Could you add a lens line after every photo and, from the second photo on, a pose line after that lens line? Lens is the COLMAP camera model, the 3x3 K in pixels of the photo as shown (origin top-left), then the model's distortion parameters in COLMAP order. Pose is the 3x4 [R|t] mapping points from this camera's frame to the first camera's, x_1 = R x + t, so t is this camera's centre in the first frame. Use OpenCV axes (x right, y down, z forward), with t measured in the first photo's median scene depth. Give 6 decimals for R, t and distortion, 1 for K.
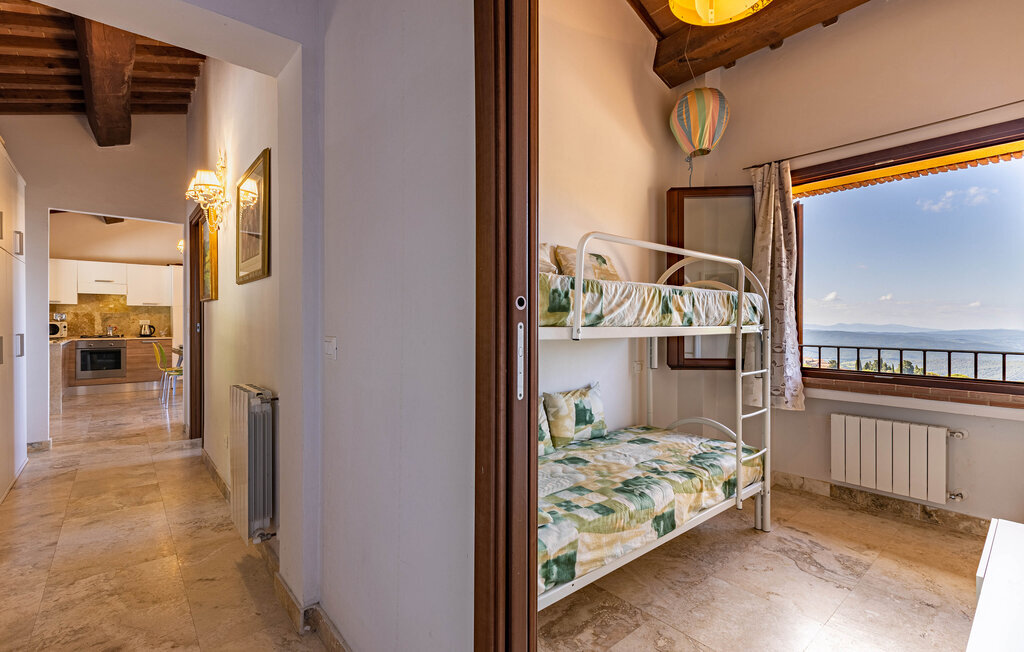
lens RADIAL K [[457.1, 0, 537.1], [0, 457.1, 324.0], [0, 0, 1]] dist [-0.000487, -0.001842]
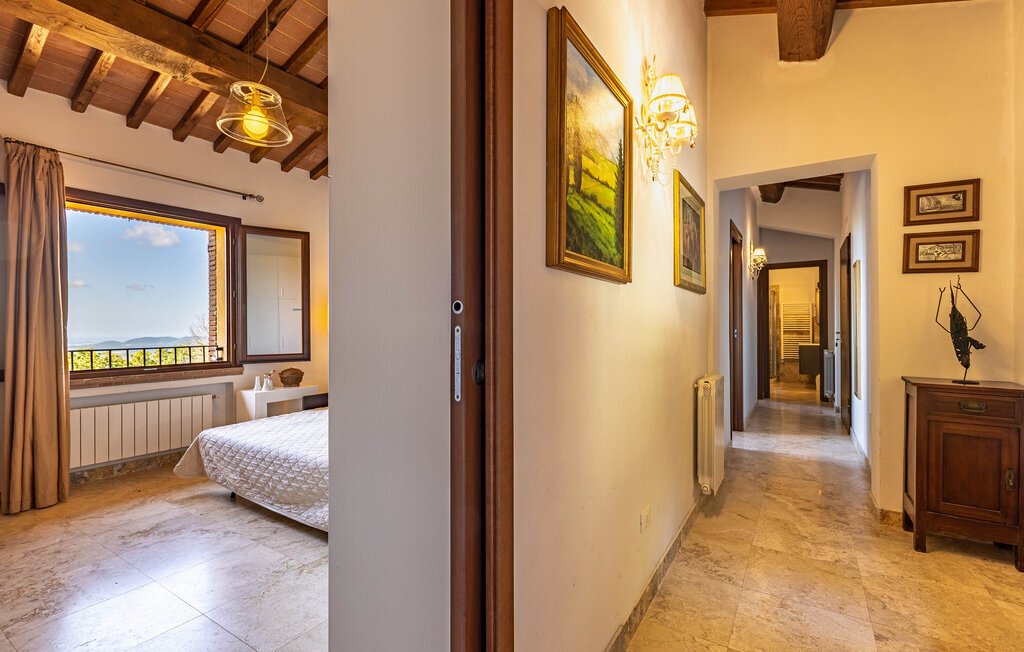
lens RADIAL K [[457.1, 0, 513.0], [0, 457.1, 328.8], [0, 0, 1]] dist [-0.000487, -0.001842]
pose [[-0.259569, -0.003600, 0.965718, -0.196281], [0.007270, 0.999957, 0.005682, -0.000520], [-0.965697, 0.008496, -0.259532, 0.212488]]
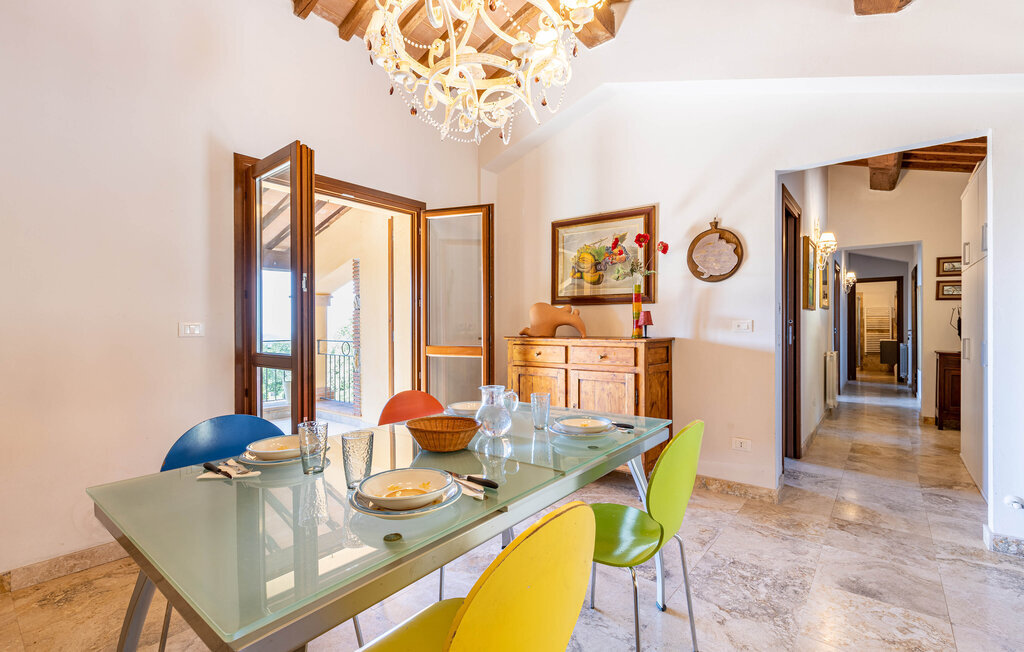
lens RADIAL K [[457.1, 0, 515.8], [0, 457.1, 328.0], [0, 0, 1]] dist [-0.000487, -0.001842]
pose [[-0.148002, -0.004709, 0.988976, -0.285538], [0.005871, 0.999967, 0.005640, -0.001176], [-0.988970, 0.006641, -0.147970, 0.308676]]
